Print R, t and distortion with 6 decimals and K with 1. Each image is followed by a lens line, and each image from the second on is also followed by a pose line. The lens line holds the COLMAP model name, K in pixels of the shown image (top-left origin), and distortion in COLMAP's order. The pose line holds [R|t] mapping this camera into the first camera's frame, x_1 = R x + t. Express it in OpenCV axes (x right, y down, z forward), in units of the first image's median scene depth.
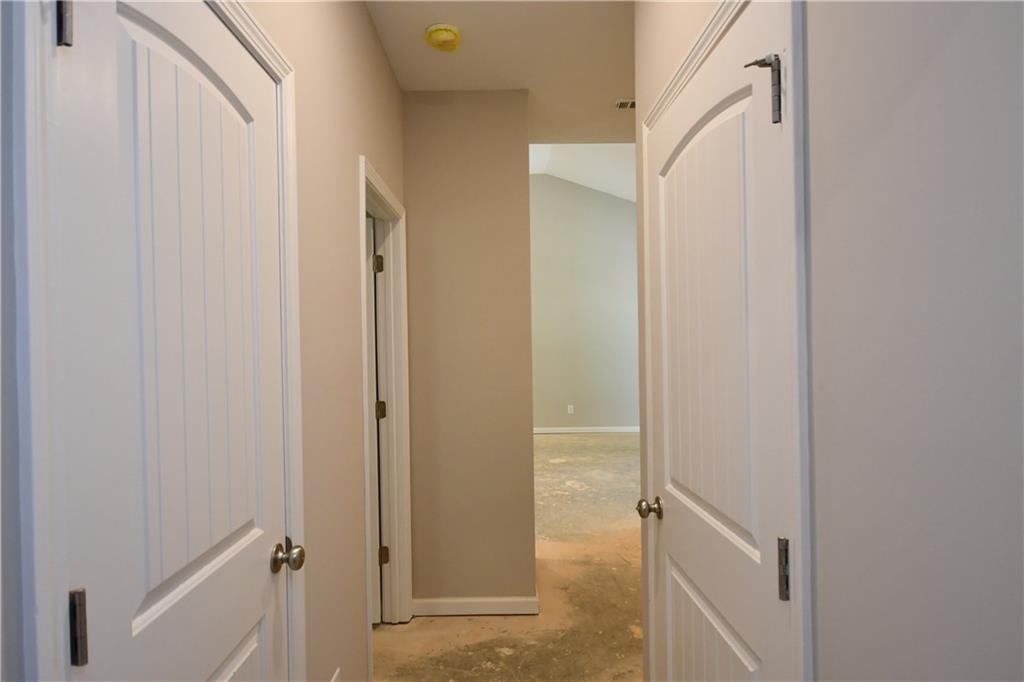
lens RADIAL K [[586.6, 0, 509.4], [0, 586.6, 346.1], [0, 0, 1]] dist [-0.013037, 0.011302]
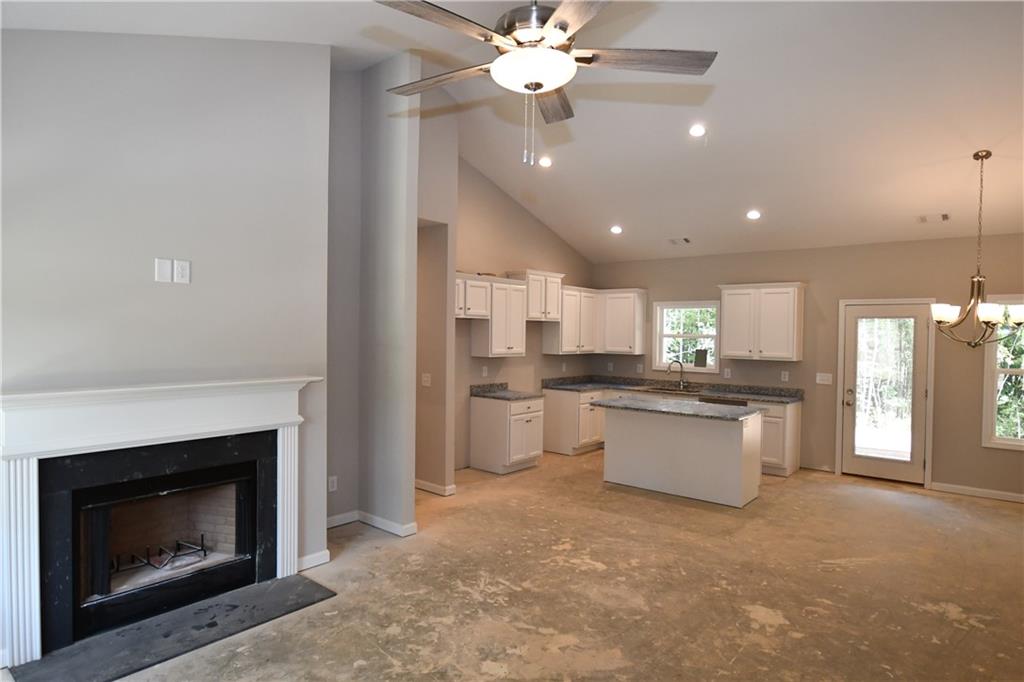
lens RADIAL K [[586.6, 0, 509.4], [0, 586.6, 346.1], [0, 0, 1]] dist [-0.013037, 0.011302]
pose [[-0.652212, 0.024408, -0.757644, 0.779067], [-0.006645, 0.999259, 0.037912, -0.053204], [0.758008, 0.029762, -0.651566, 1.550067]]
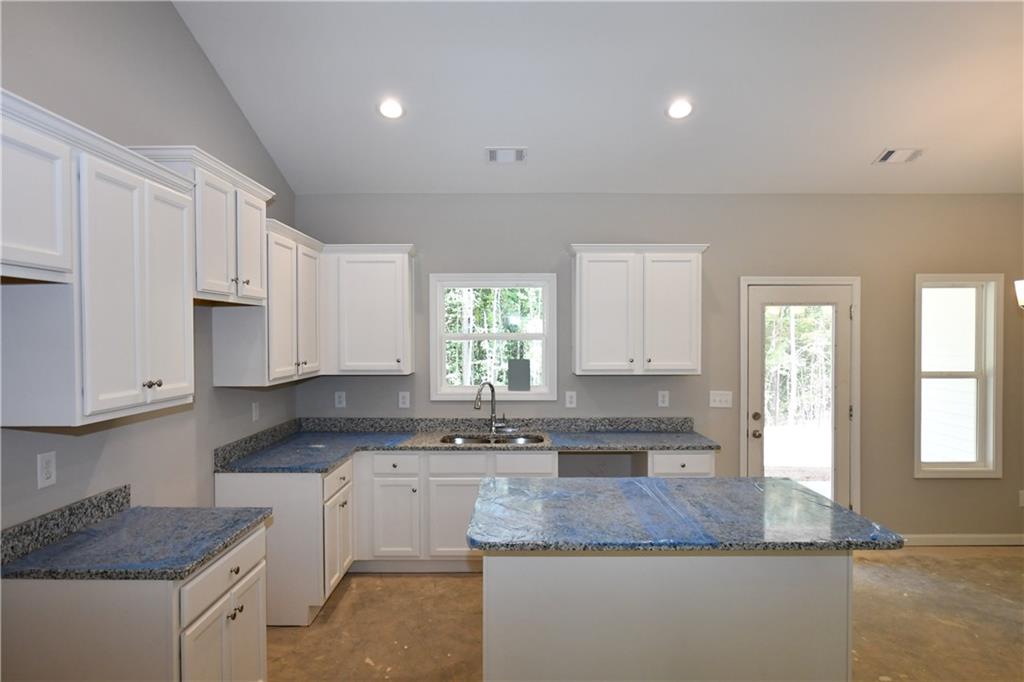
lens RADIAL K [[590.0, 0, 511.7], [0, 590.0, 346.5], [0, 0, 1]] dist [-0.004090, 0.000874]
pose [[-0.012219, 0.033768, -0.999355, 0.173521], [-0.001505, 0.999428, 0.033789, -0.038998], [0.999924, 0.001917, -0.012161, 0.937240]]
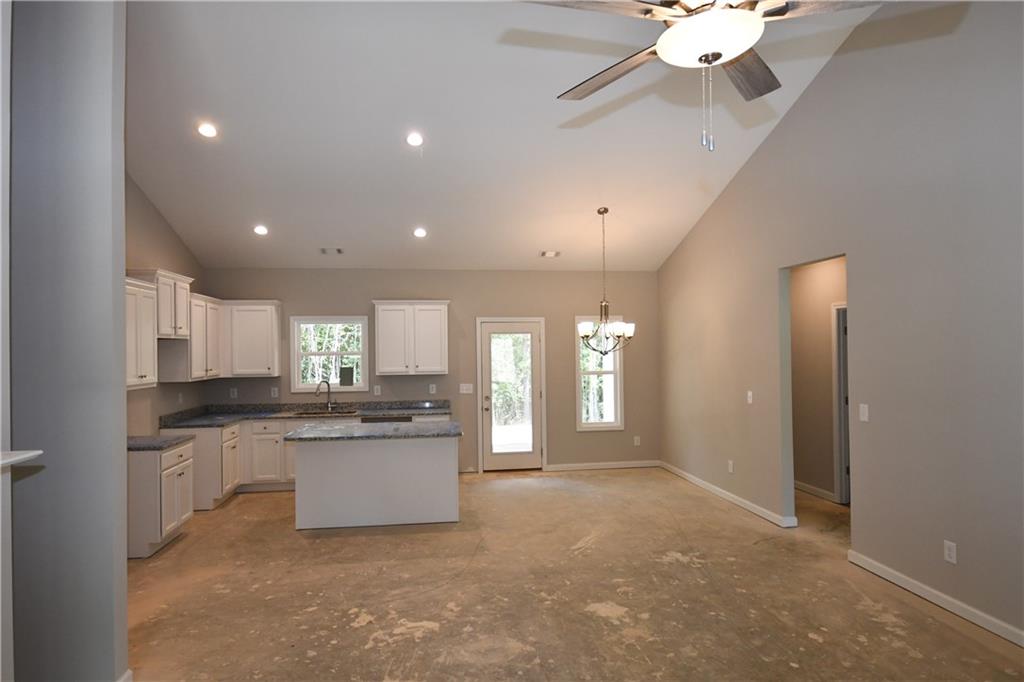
lens RADIAL K [[586.6, 0, 509.4], [0, 586.6, 346.1], [0, 0, 1]] dist [-0.013037, 0.011302]
pose [[0.127776, 0.008137, -0.991770, 0.782882], [0.006049, 0.999941, 0.008983, -0.052788], [0.991785, -0.007147, 0.127720, 1.150780]]
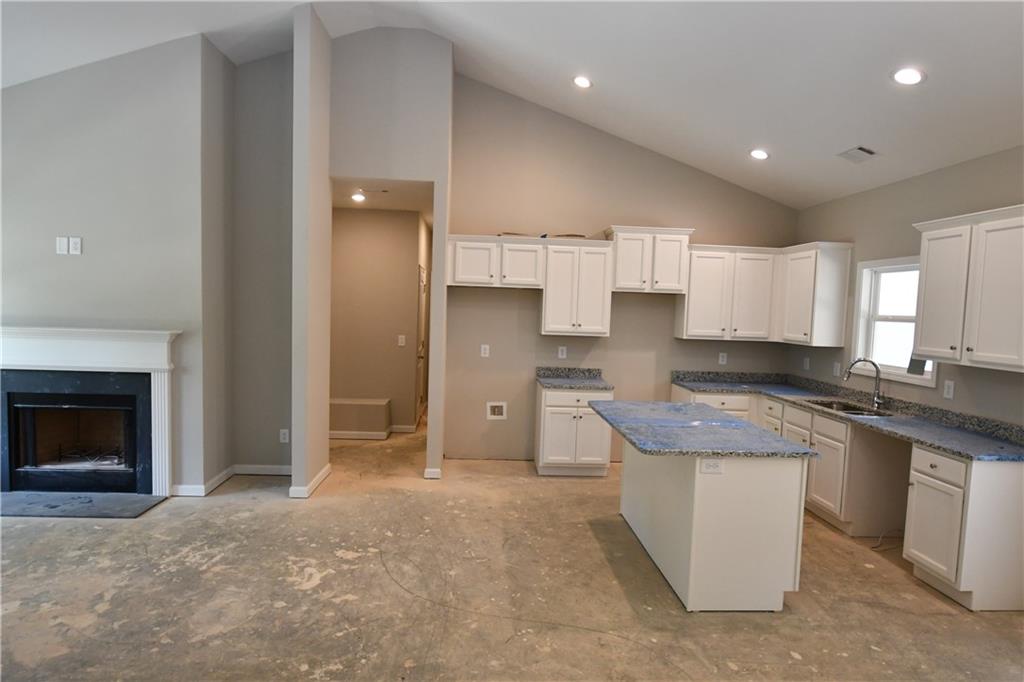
lens RADIAL K [[586.6, 0, 509.4], [0, 586.6, 346.1], [0, 0, 1]] dist [-0.013037, 0.011302]
pose [[-0.998740, -0.016242, -0.047474, -0.059562], [-0.019686, 0.997137, 0.073012, -0.036170], [0.046152, 0.073855, -0.996200, 1.755485]]
